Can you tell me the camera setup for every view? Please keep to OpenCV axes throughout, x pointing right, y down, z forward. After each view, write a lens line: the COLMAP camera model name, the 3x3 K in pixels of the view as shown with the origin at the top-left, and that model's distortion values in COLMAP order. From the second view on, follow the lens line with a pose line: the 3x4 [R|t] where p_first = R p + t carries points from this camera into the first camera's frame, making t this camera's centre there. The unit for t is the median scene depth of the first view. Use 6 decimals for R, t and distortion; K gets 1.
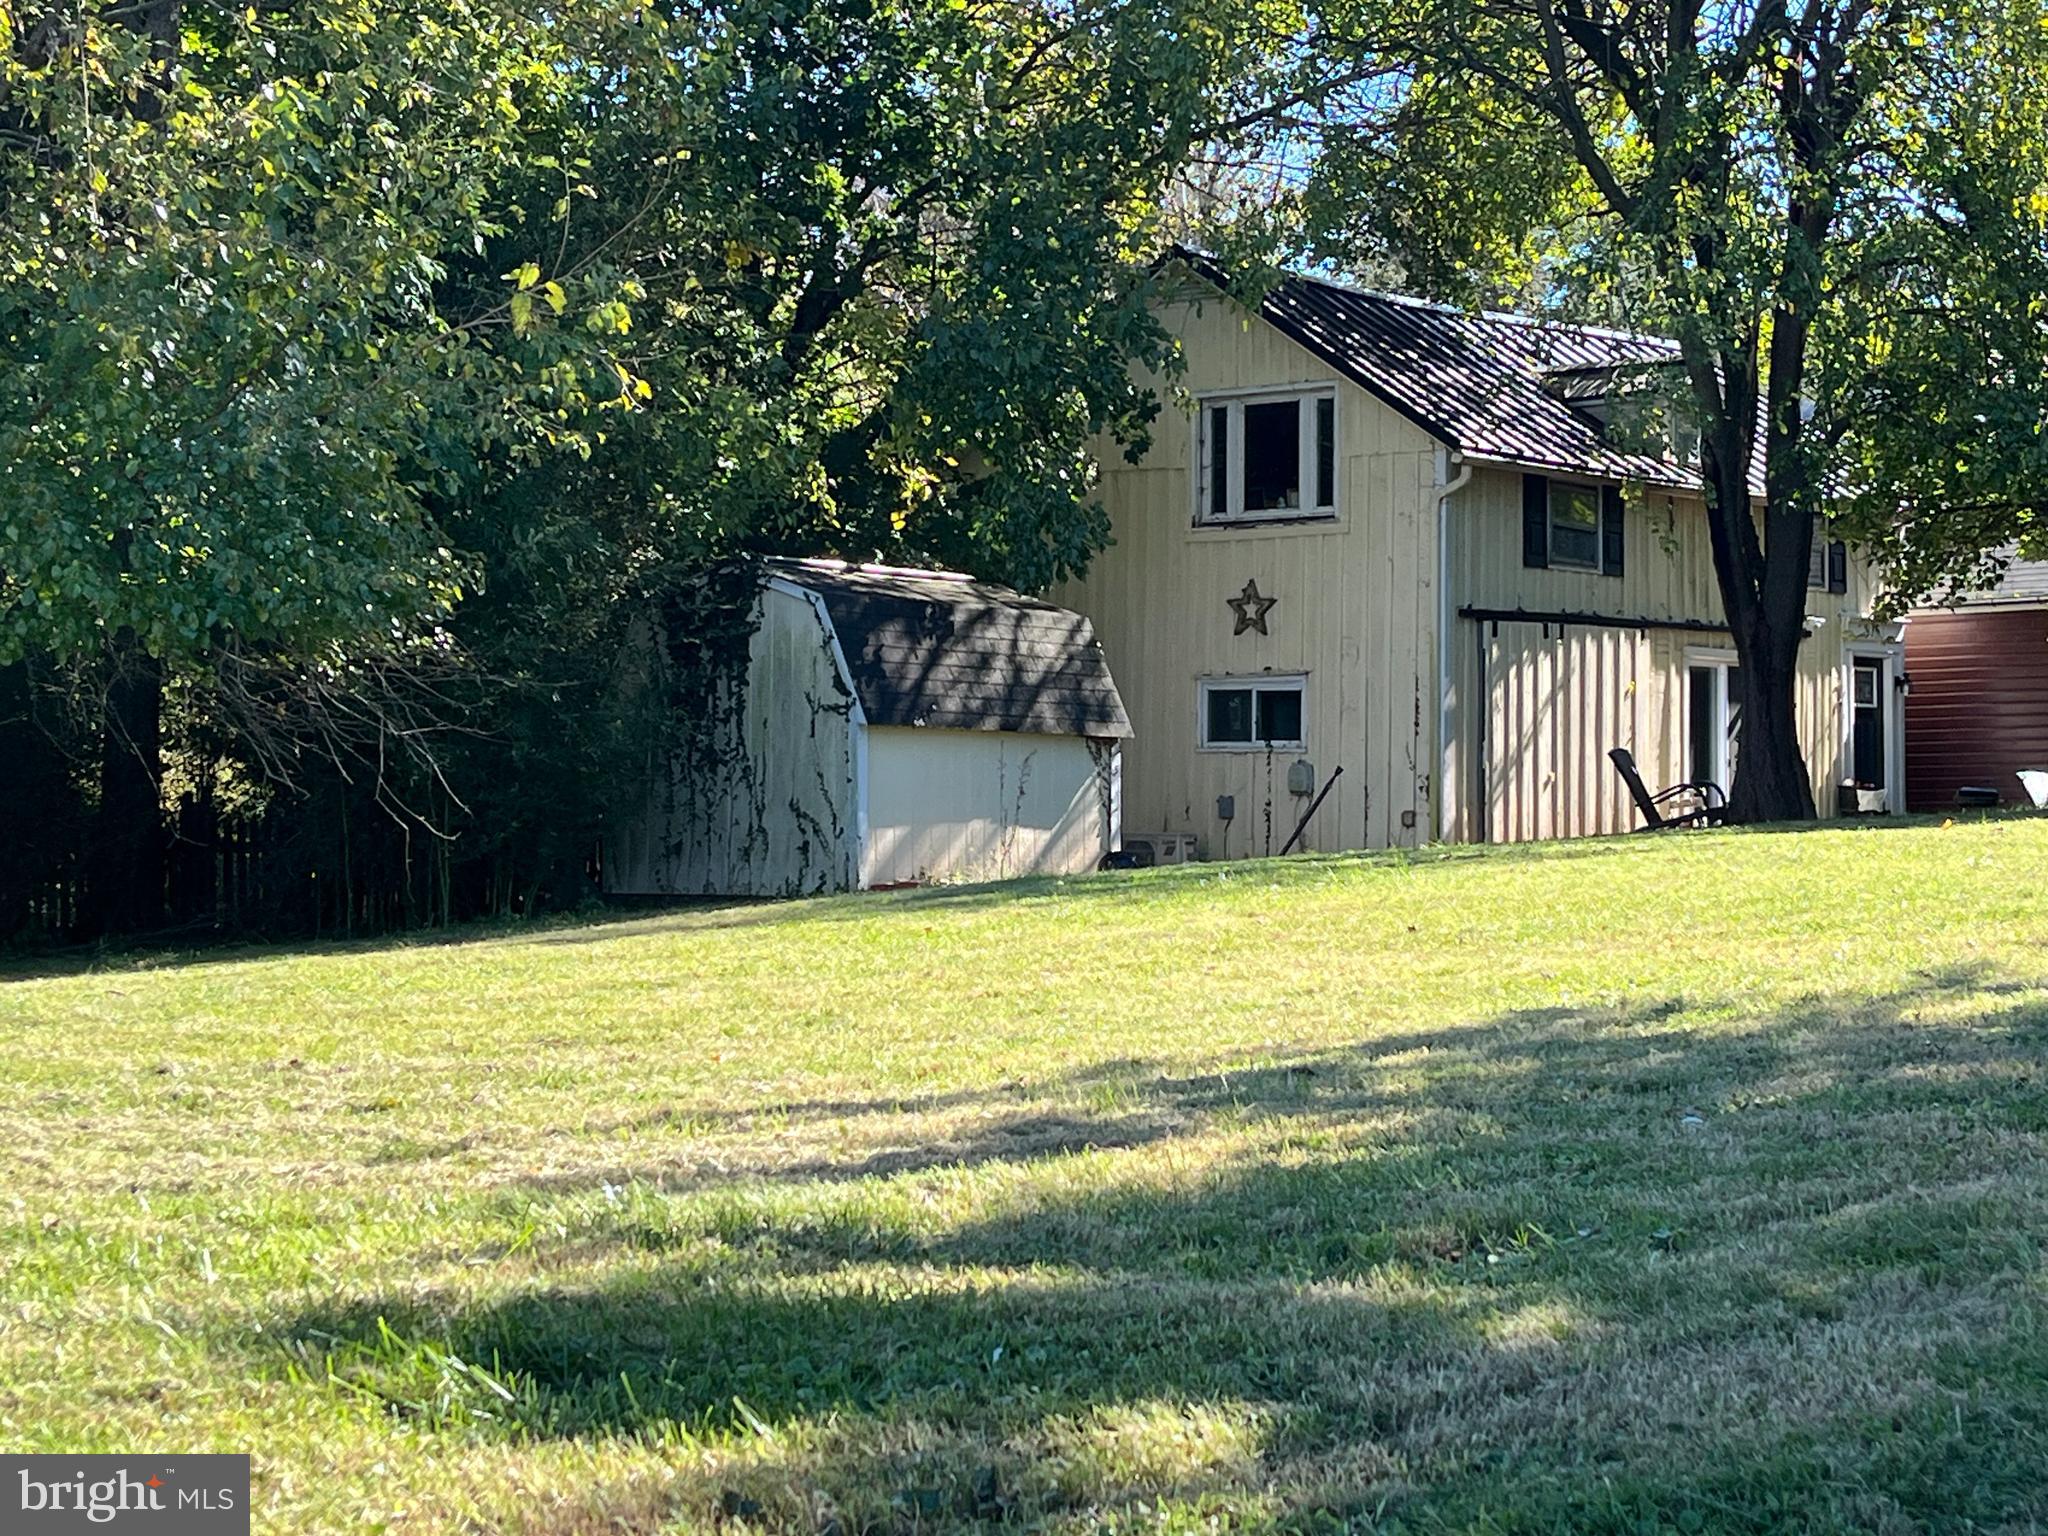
lens RADIAL K [[3609.1, 0, 1025.8], [0, 3609.1, 774.4], [0, 0, 1]] dist [0.121819, 0.000000]
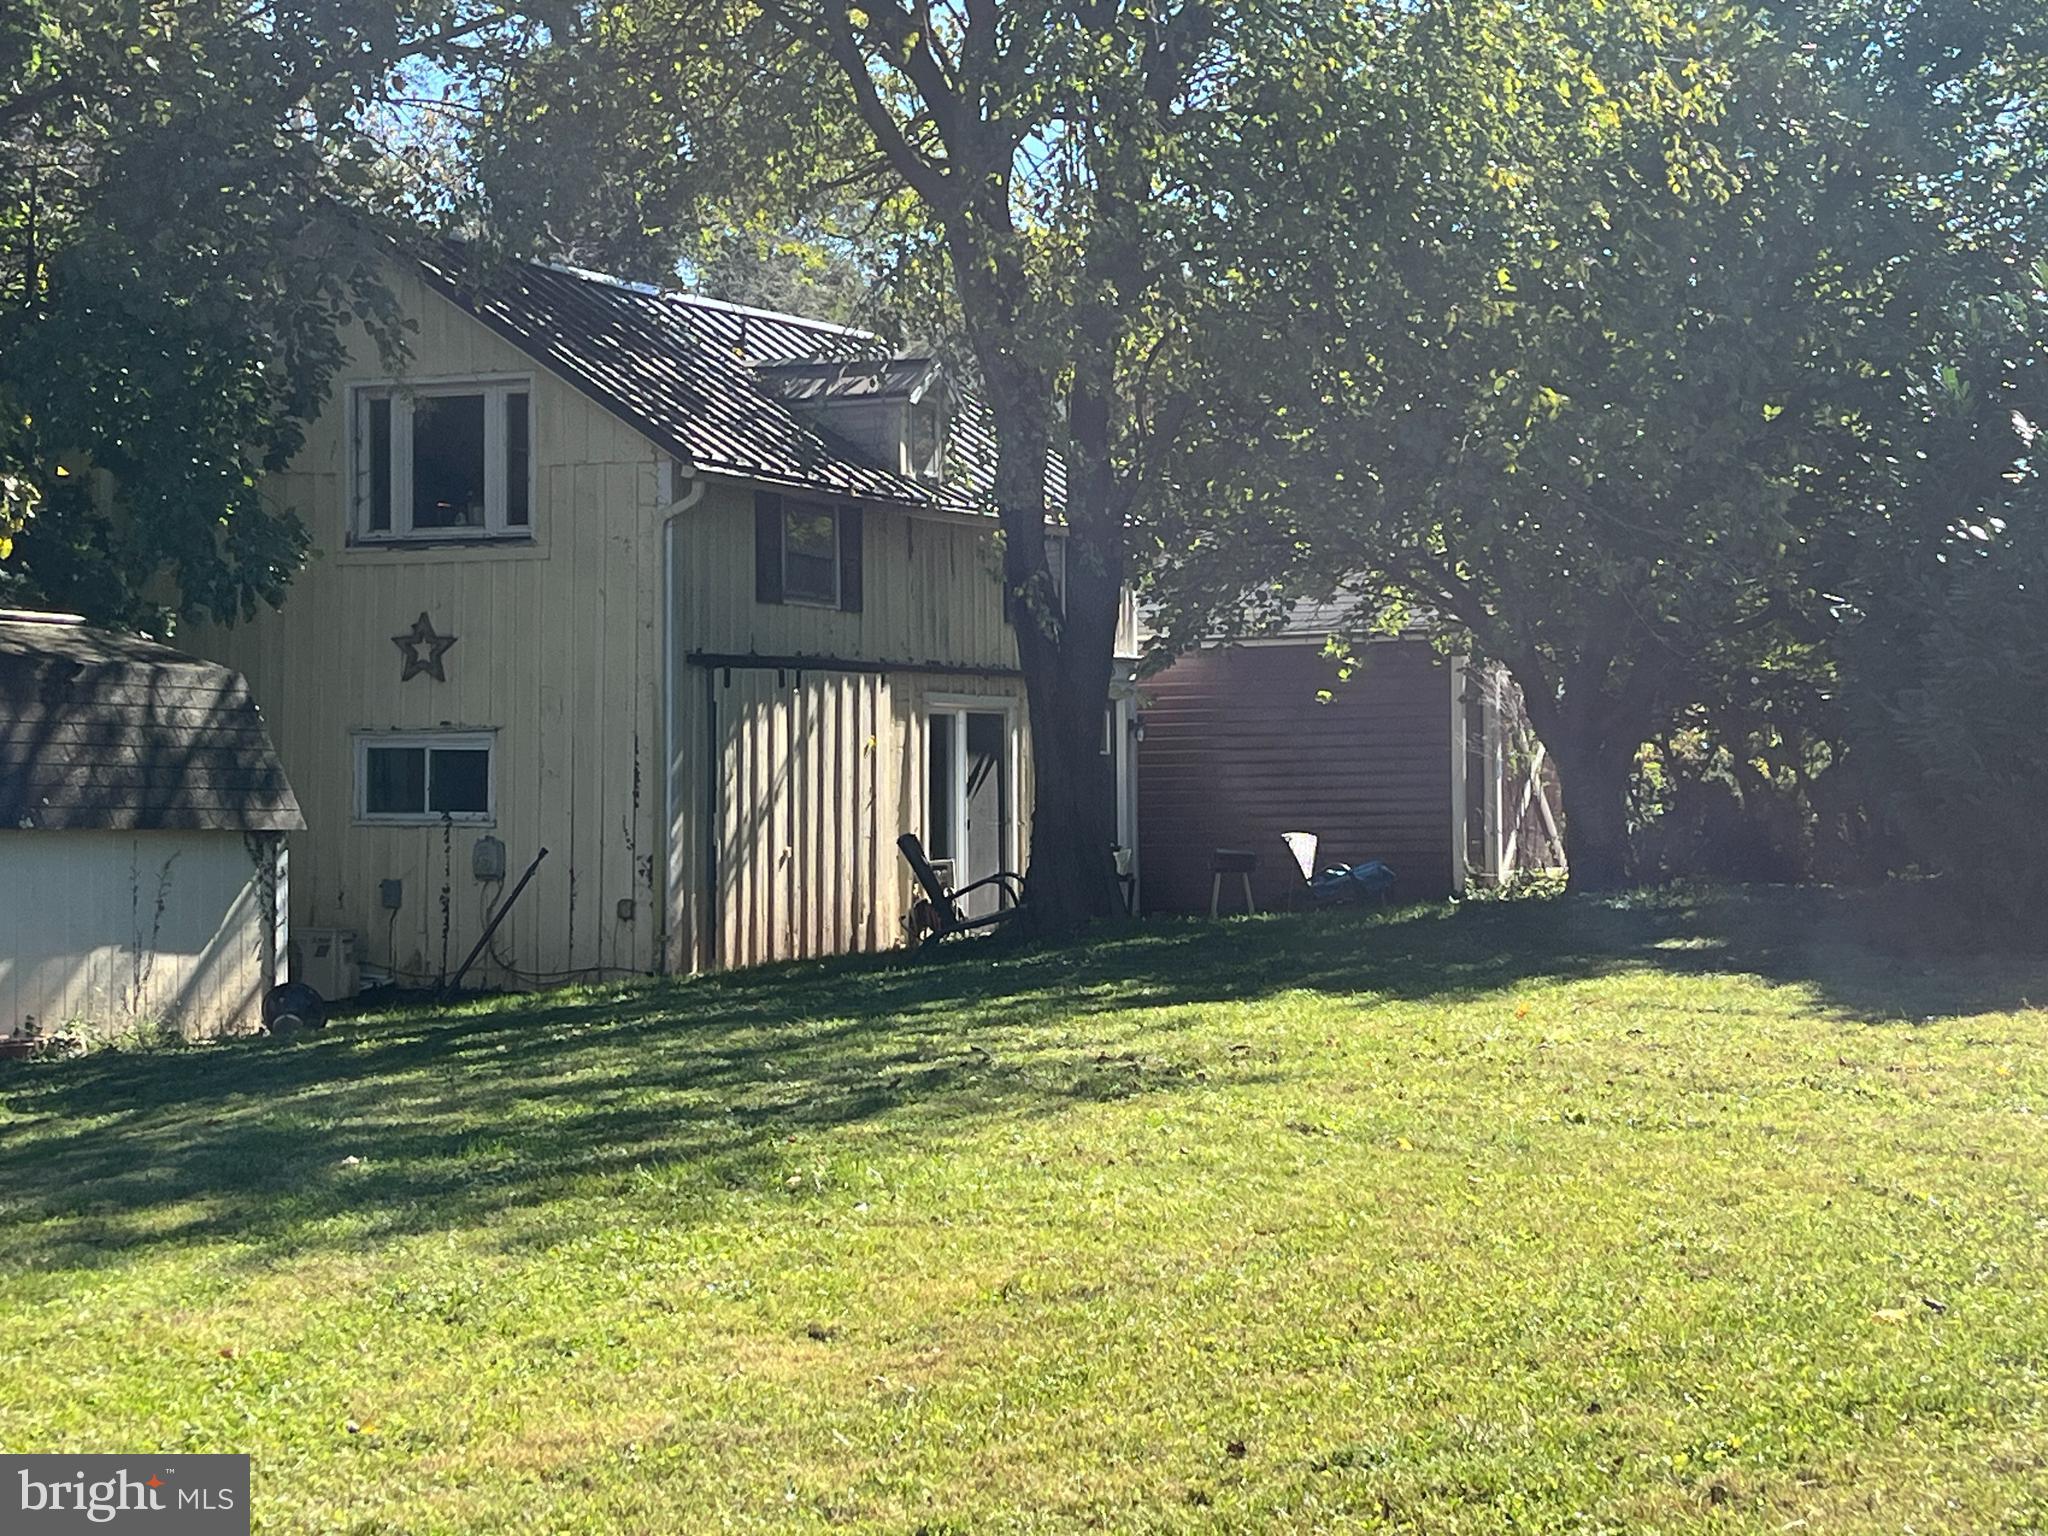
lens RADIAL K [[3609.1, 0, 1029.0], [0, 3609.1, 754.5], [0, 0, 1]] dist [0.121819, 0.000000]
pose [[0.962071, -0.003787, 0.272771, -0.028907], [0.002906, 0.999989, 0.003636, -0.024985], [-0.272782, -0.002706, 0.962072, 0.182525]]
